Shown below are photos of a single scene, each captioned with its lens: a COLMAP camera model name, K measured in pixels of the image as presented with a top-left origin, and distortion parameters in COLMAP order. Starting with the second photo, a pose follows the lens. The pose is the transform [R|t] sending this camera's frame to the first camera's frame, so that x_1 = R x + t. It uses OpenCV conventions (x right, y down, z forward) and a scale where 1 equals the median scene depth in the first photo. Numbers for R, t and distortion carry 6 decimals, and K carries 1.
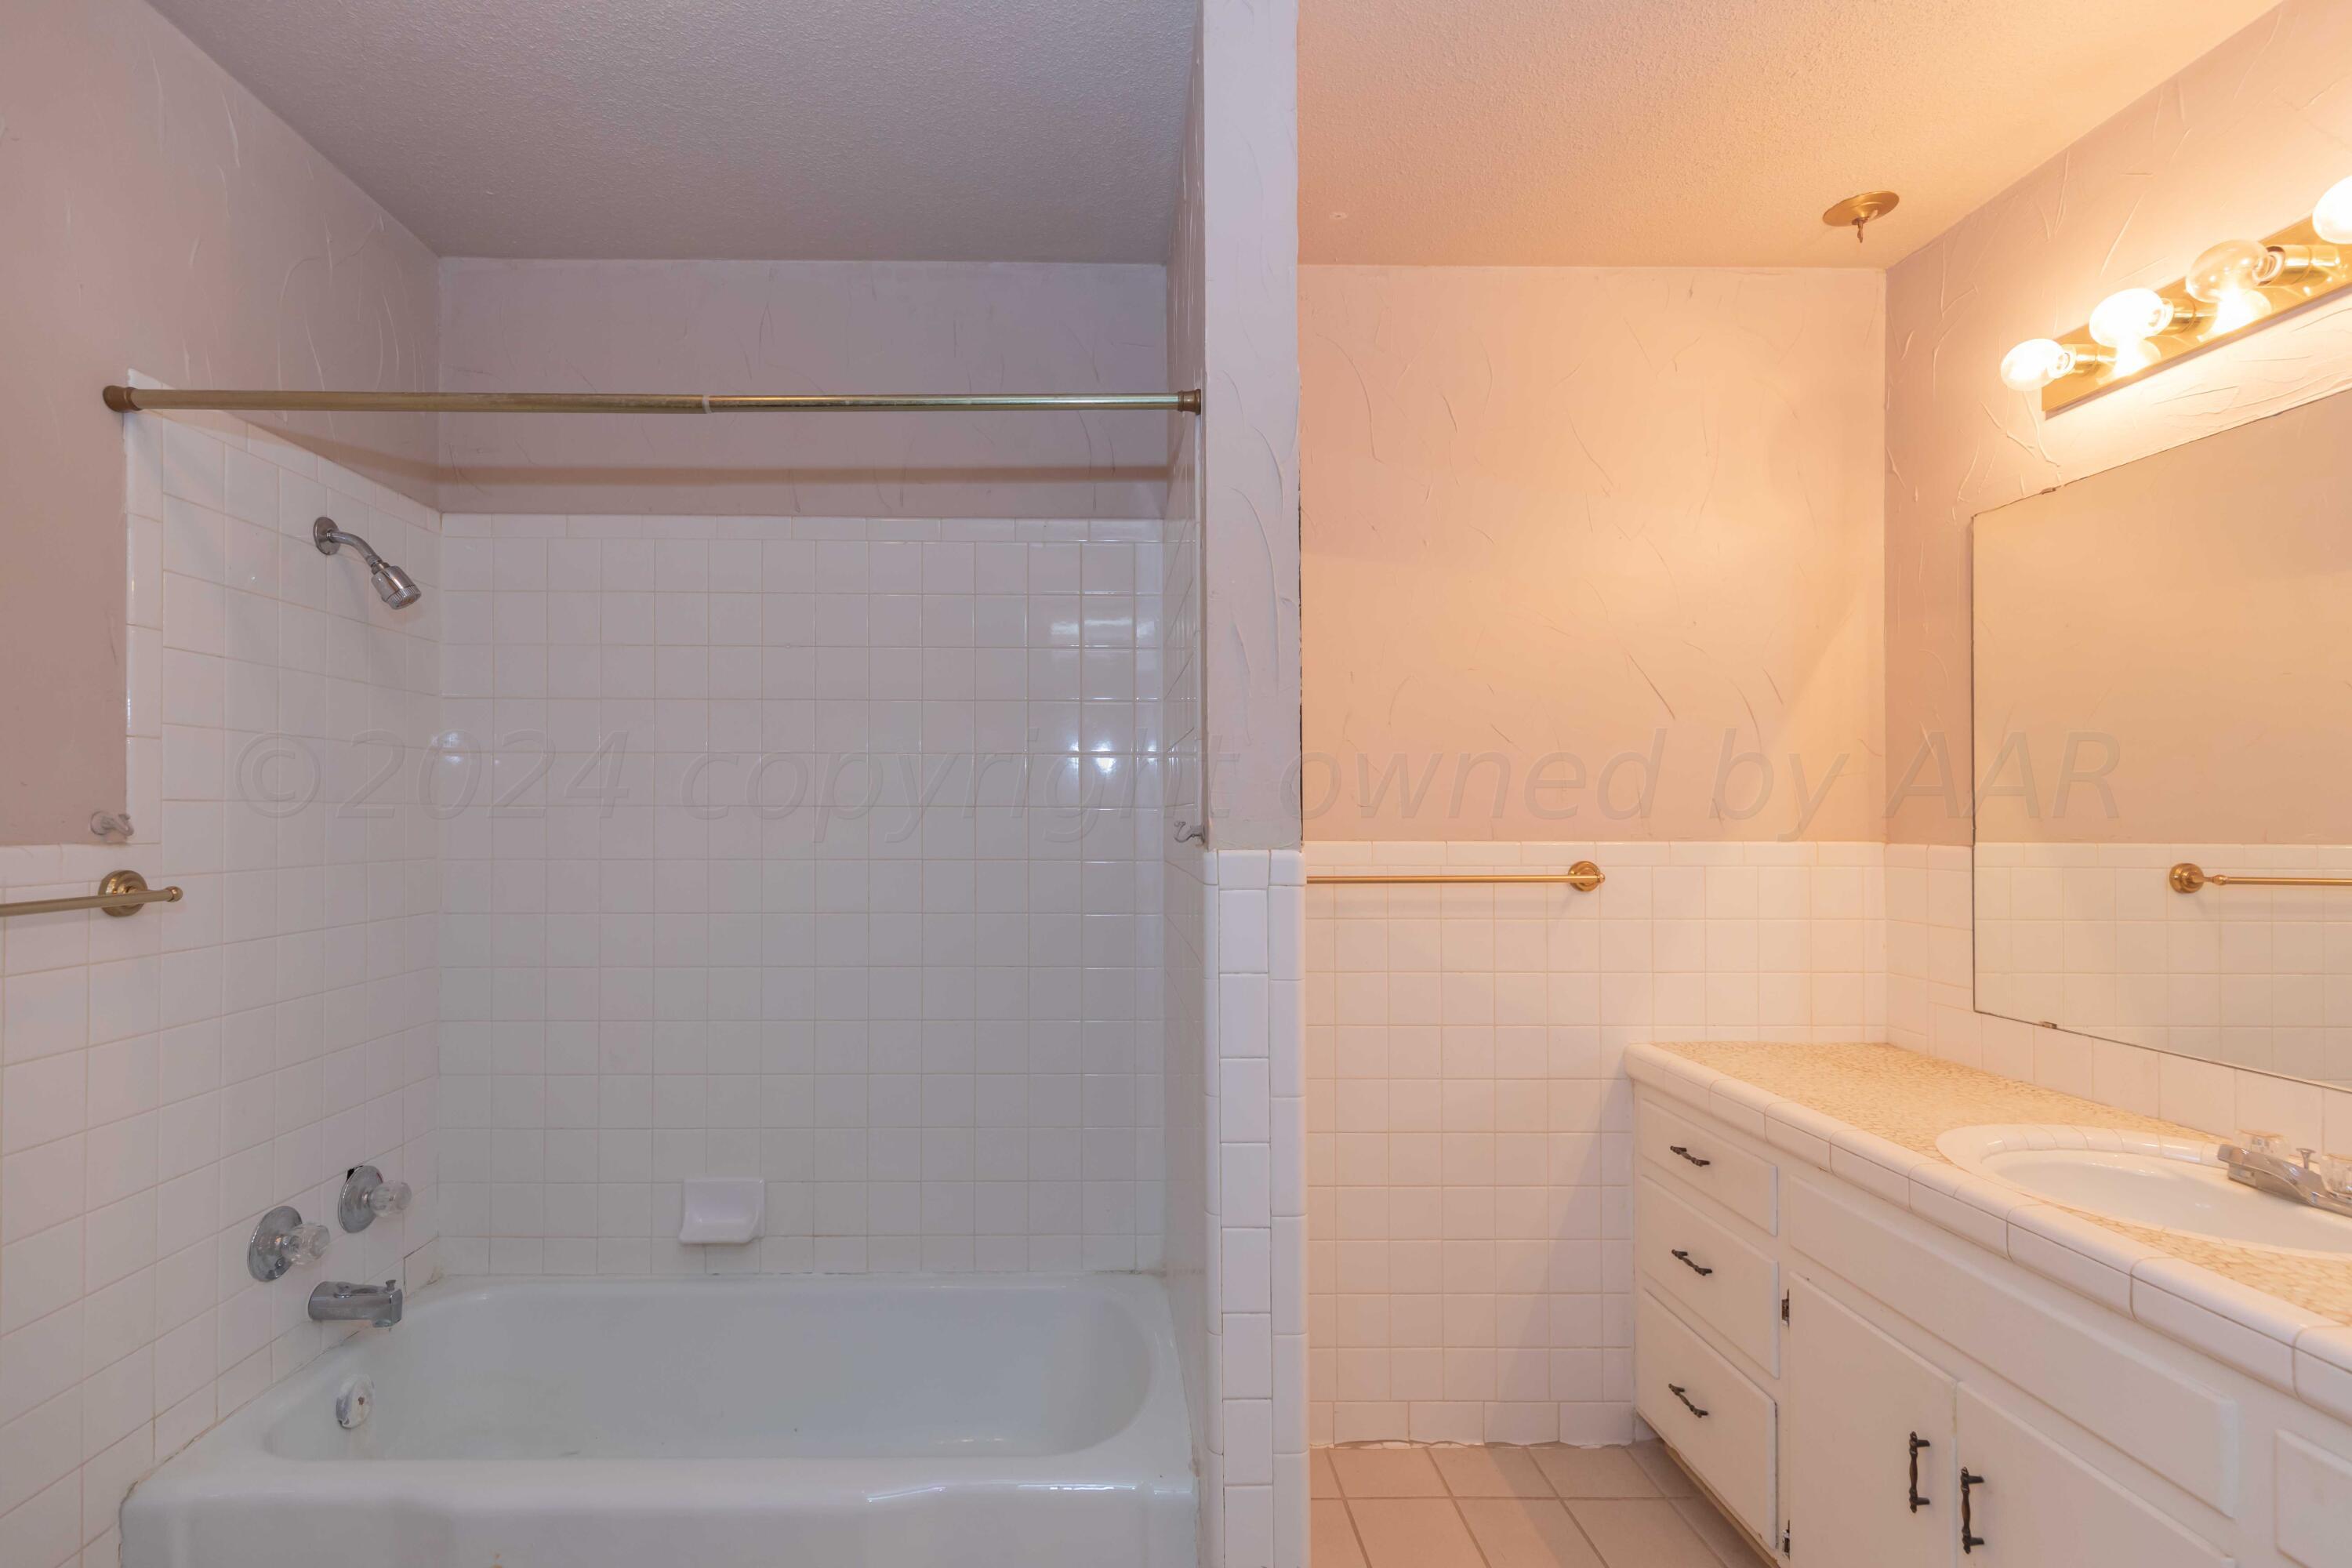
lens RADIAL K [[1016.5, 0, 1157.5], [0, 1016.5, 803.1], [0, 0, 1]] dist [-0.000386, 0.000637]
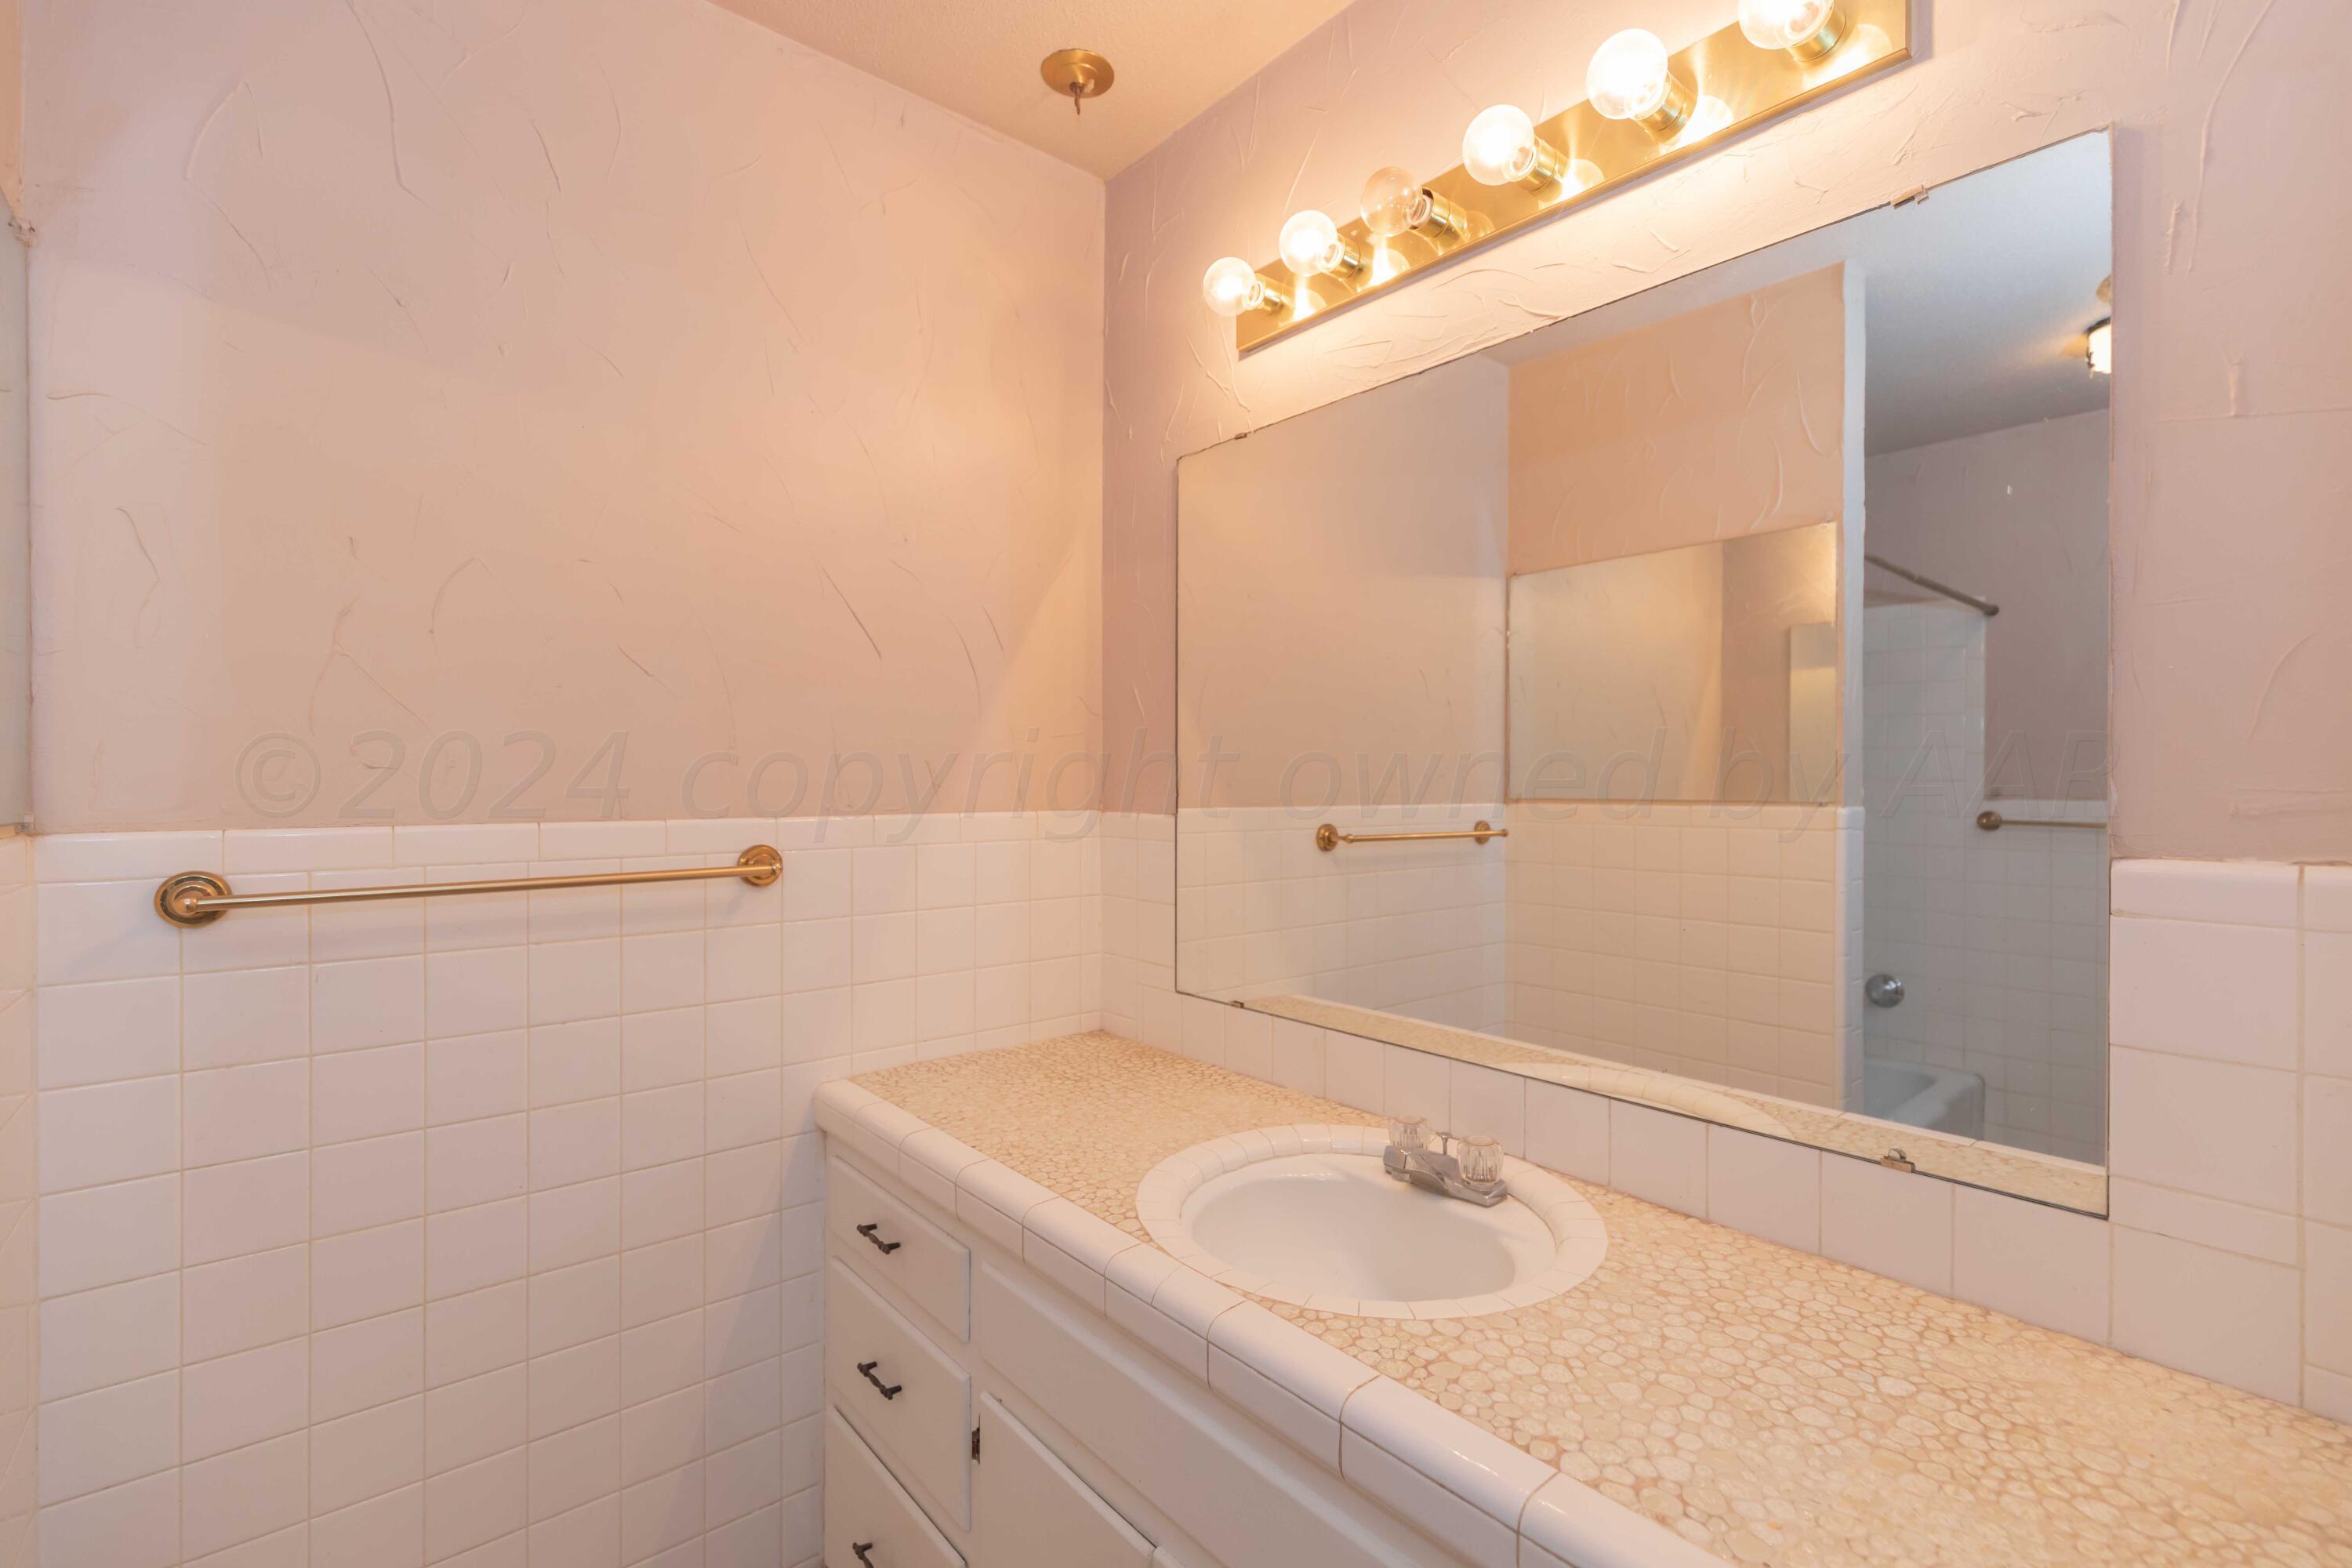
lens RADIAL K [[1016.5, 0, 1176.6], [0, 1016.5, 779.1], [0, 0, 1]] dist [-0.000386, 0.000637]
pose [[0.780414, -0.002146, 0.625260, 0.225047], [-0.006465, 0.999913, 0.011500, -0.000992], [-0.625230, -0.013017, 0.780332, 0.278865]]
